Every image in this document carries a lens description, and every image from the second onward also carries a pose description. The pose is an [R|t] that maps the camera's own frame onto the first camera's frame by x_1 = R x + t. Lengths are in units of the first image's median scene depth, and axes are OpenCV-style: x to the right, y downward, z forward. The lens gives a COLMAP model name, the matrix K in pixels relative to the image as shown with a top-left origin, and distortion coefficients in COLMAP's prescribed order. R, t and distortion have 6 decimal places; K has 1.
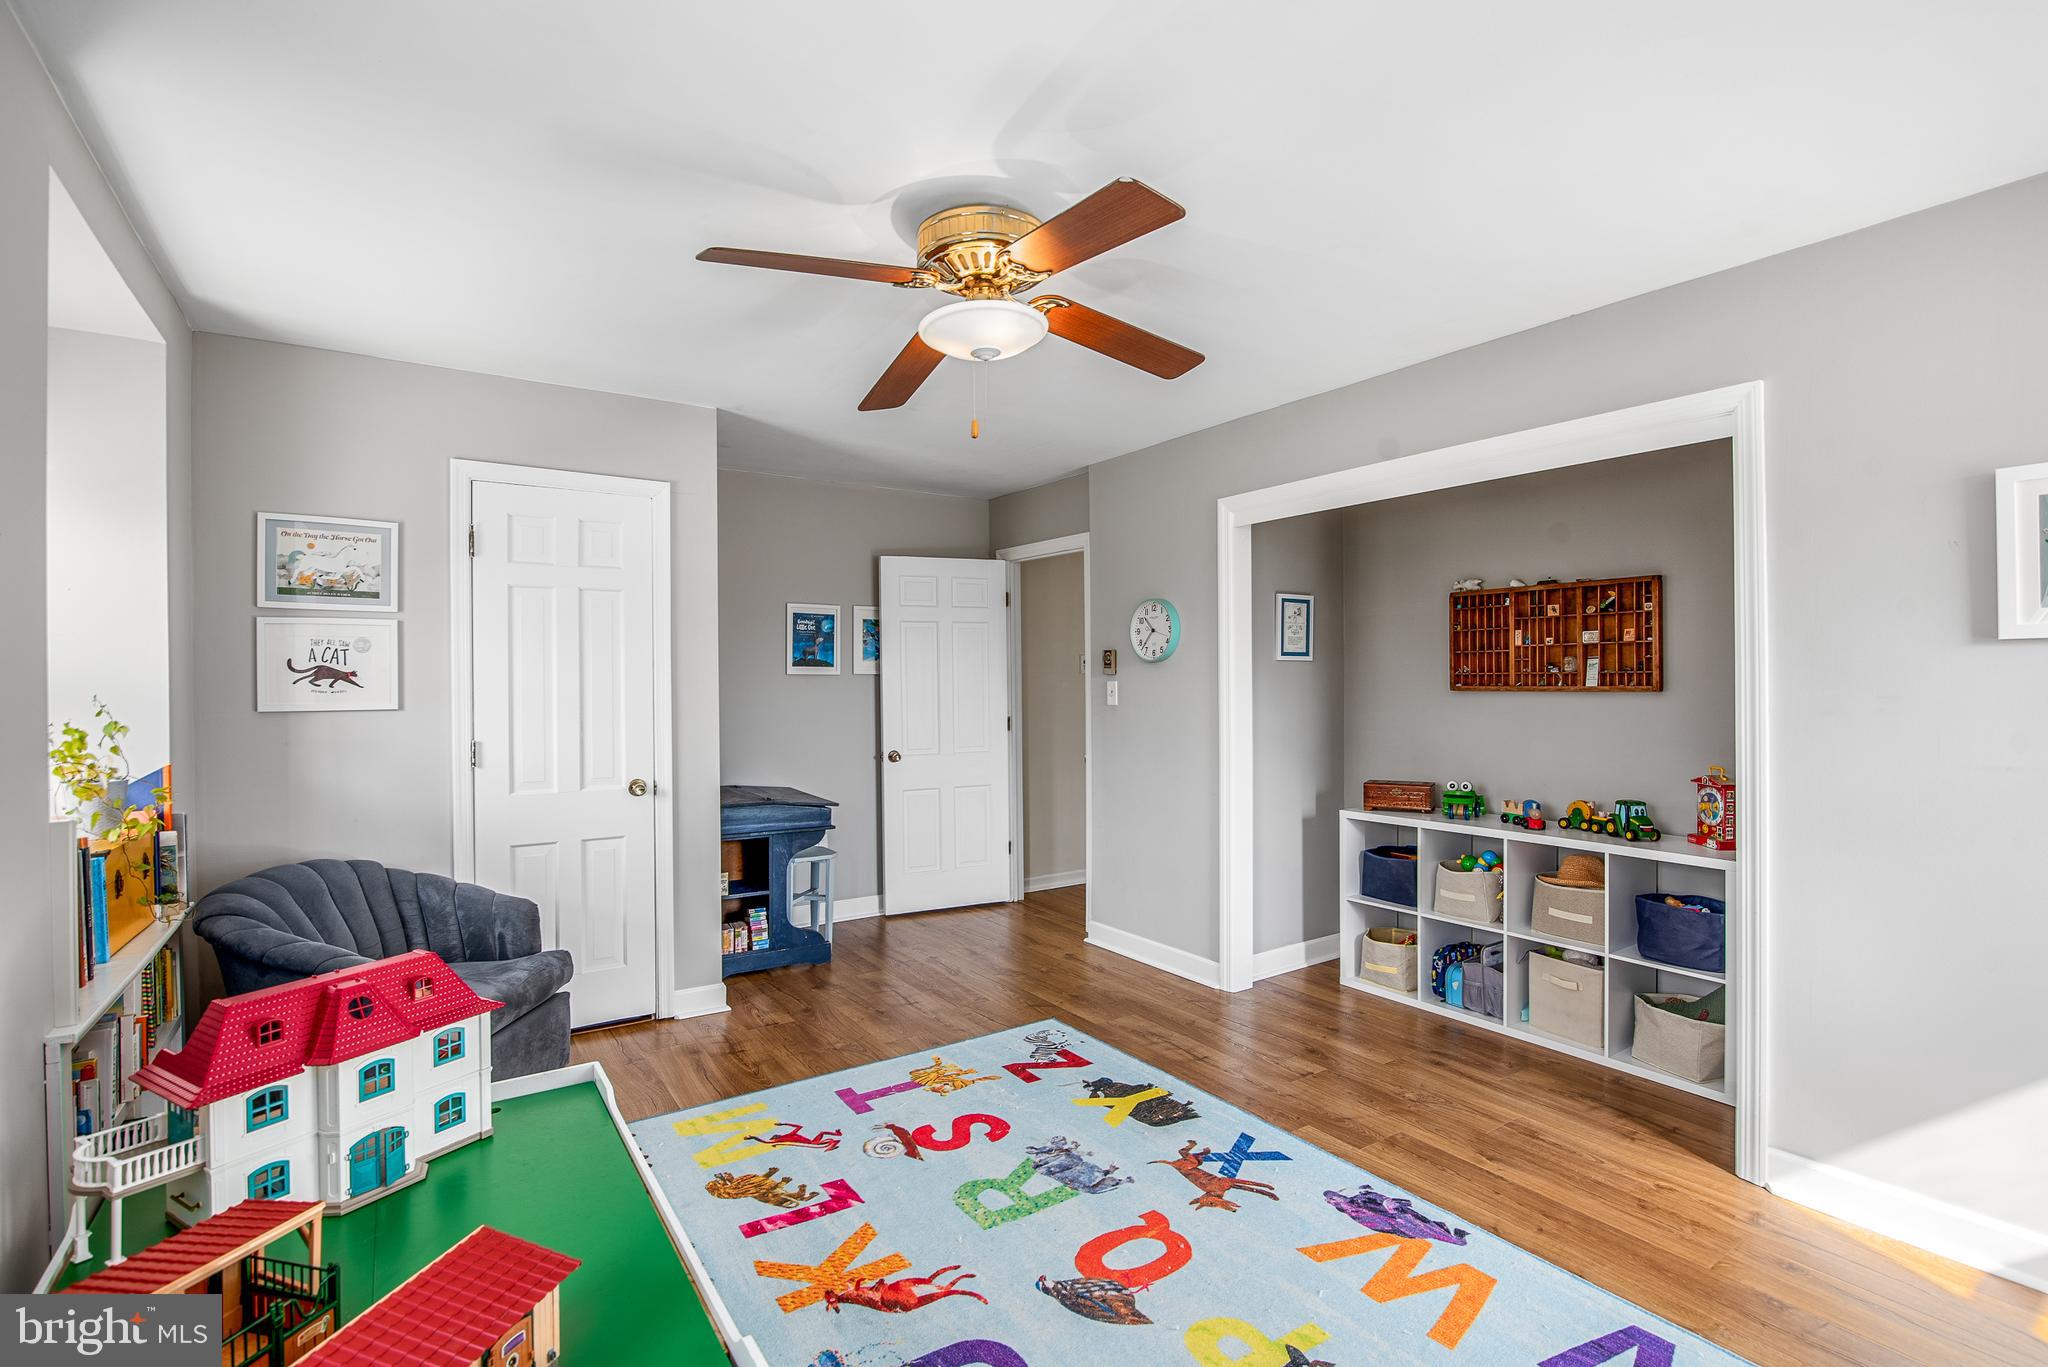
lens RADIAL K [[943.2, 0, 1021.6], [0, 943.2, 680.6], [0, 0, 1]] dist [-0.016169, -0.000376]
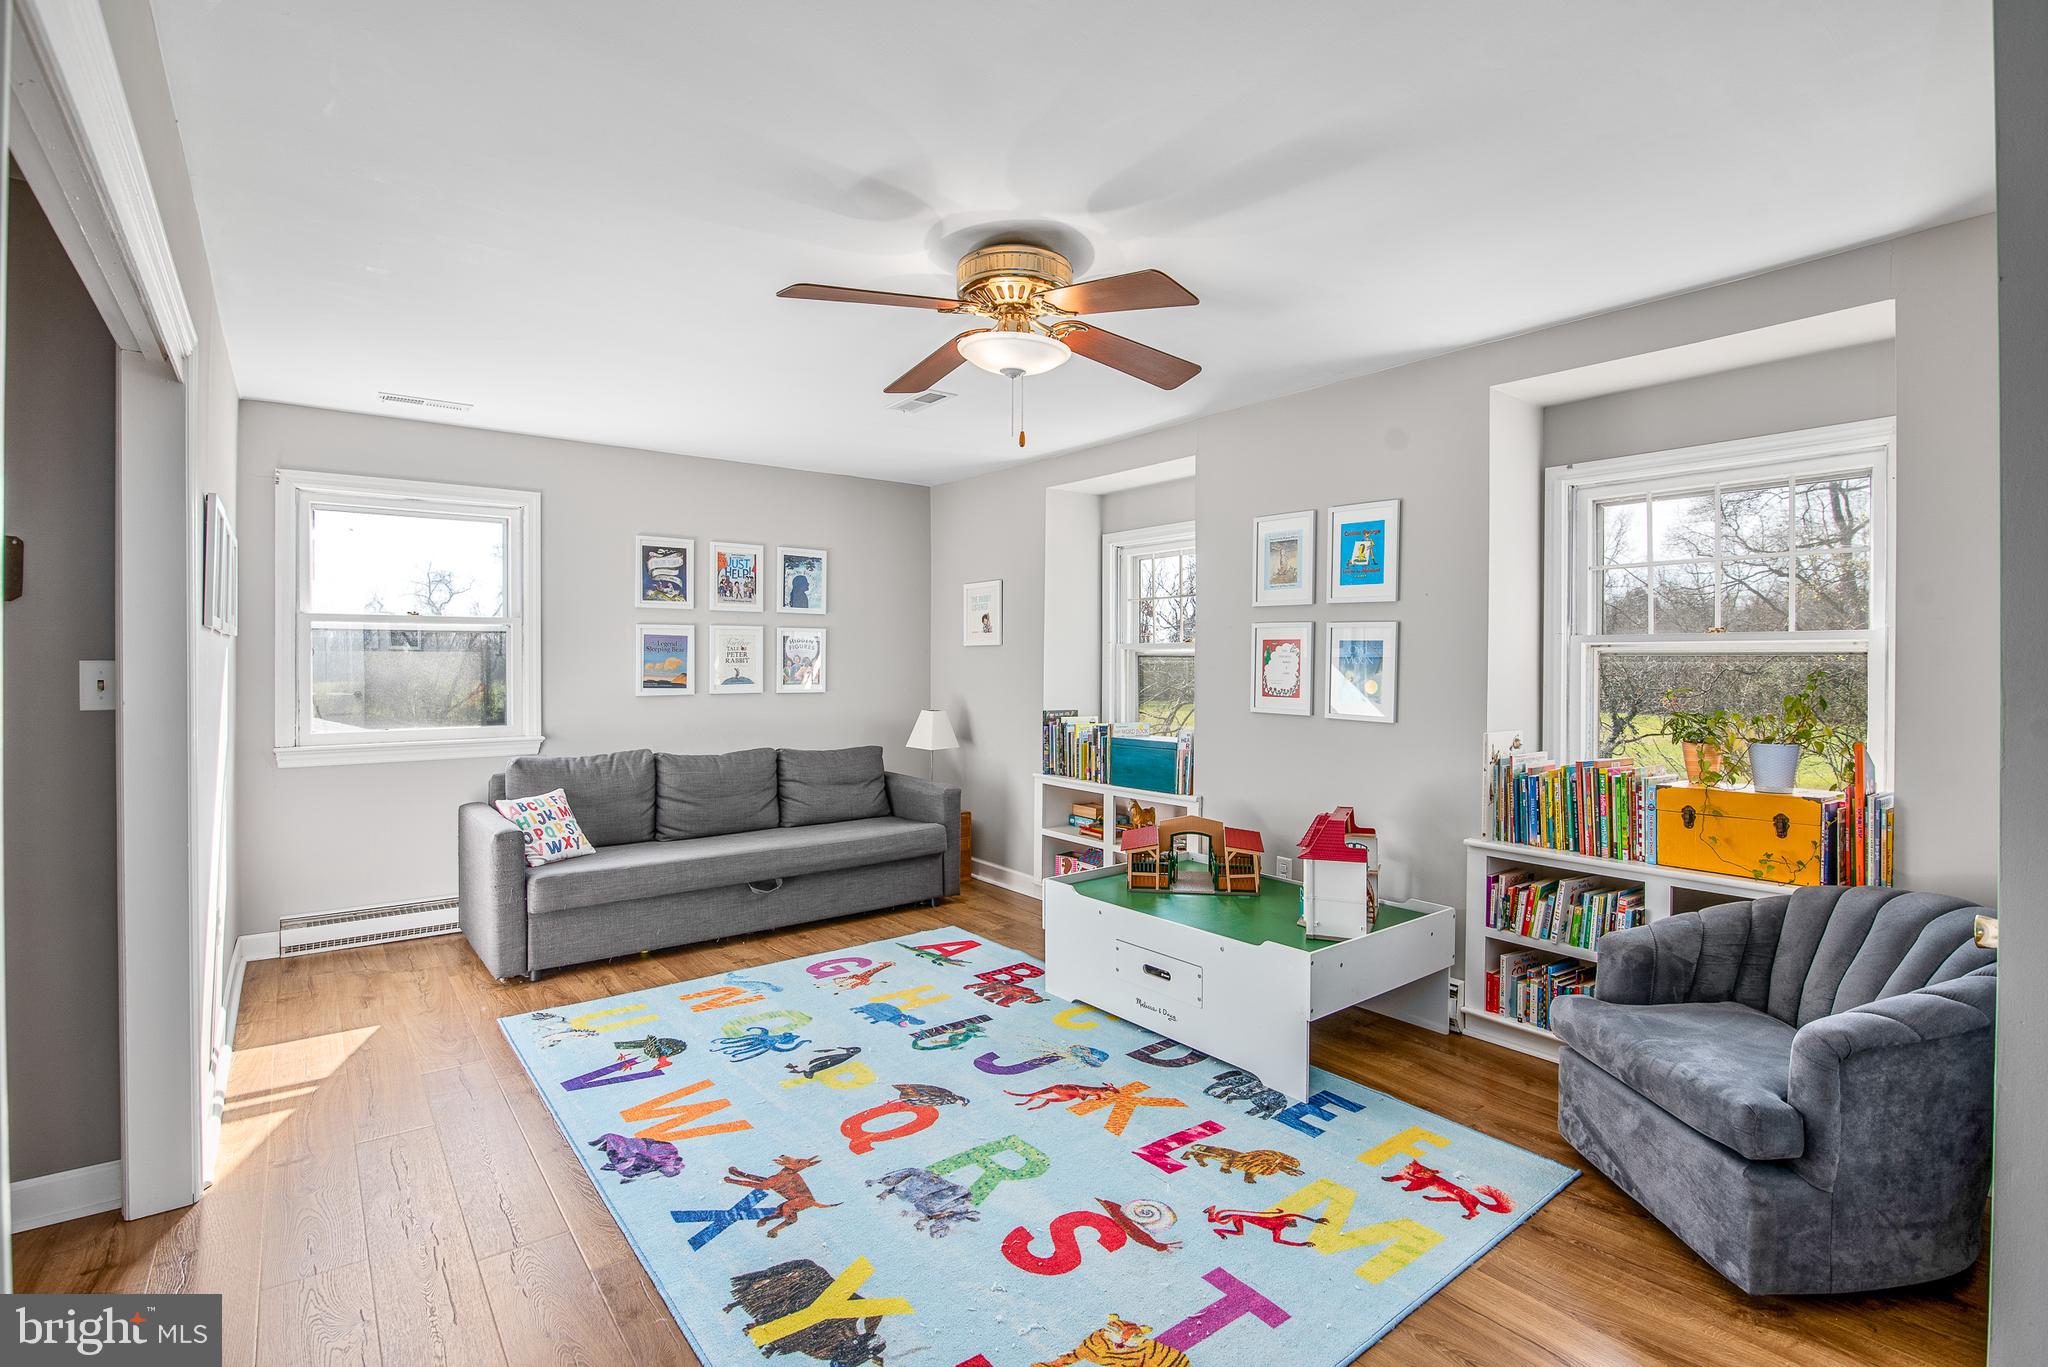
lens RADIAL K [[943.2, 0, 1026.0], [0, 943.2, 670.7], [0, 0, 1]] dist [-0.016169, -0.000376]
pose [[-0.997657, 0.000214, -0.068420, 0.022188], [-0.000275, 0.999975, 0.007132, 0.007754], [0.068420, 0.007134, -0.997631, 1.955168]]
